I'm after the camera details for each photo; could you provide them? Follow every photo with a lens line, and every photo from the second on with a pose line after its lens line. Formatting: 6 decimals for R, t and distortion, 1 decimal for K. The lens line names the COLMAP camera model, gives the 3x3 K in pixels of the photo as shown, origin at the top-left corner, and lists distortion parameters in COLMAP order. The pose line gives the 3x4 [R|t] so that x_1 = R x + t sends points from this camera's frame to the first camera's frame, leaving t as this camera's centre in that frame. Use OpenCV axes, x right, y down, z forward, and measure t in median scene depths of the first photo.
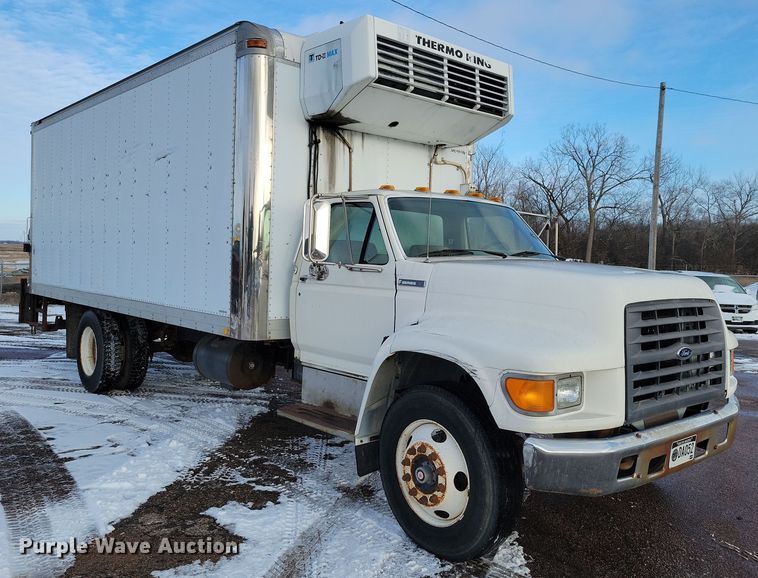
lens RADIAL K [[652.8, 0, 379.0], [0, 652.8, 289.0], [0, 0, 1]] dist [0.001897, 0.004328]
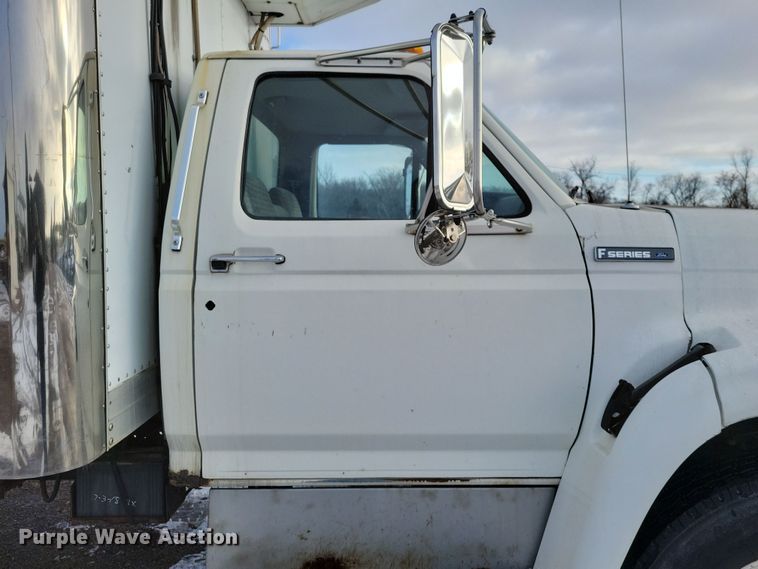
lens RADIAL K [[594.2, 0, 379.0], [0, 594.2, 284.5], [0, 0, 1]] dist [0.026545, 0.000838]
pose [[0.640686, -0.086587, 0.762905, -0.314135], [0.055641, 0.996244, 0.066343, -0.020813], [-0.765784, -0.000056, 0.643098, 0.701077]]
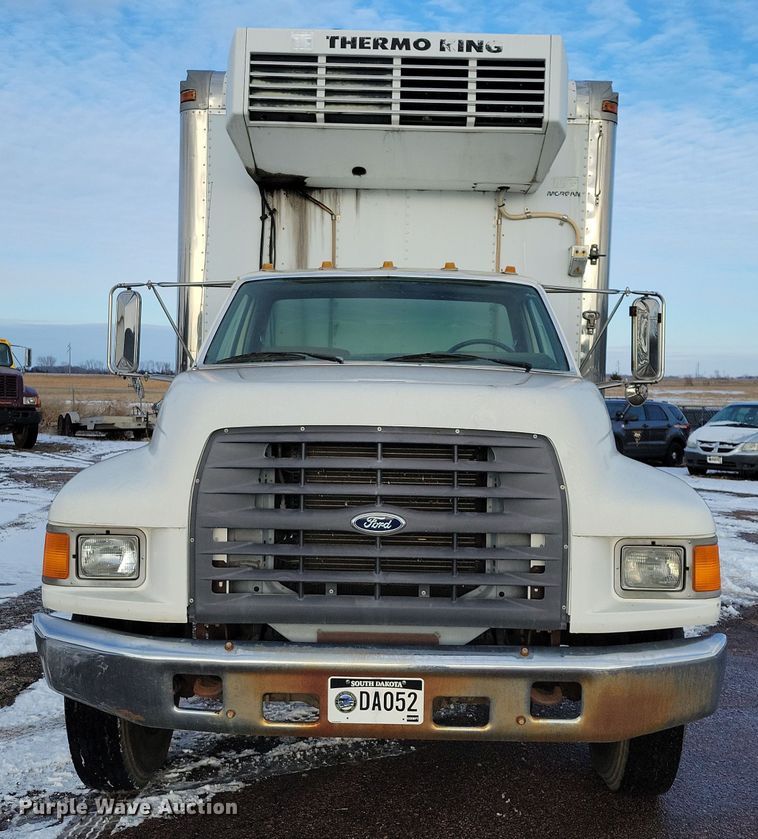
lens RADIAL K [[953.7, 0, 379.0], [0, 953.7, 419.5], [0, 0, 1]] dist [0.082865, -0.018484]
pose [[0.759427, 0.018484, -0.650329, 0.734106], [-0.029392, 0.999550, -0.005913, 0.010893], [0.649928, 0.023605, 0.759629, 0.280130]]
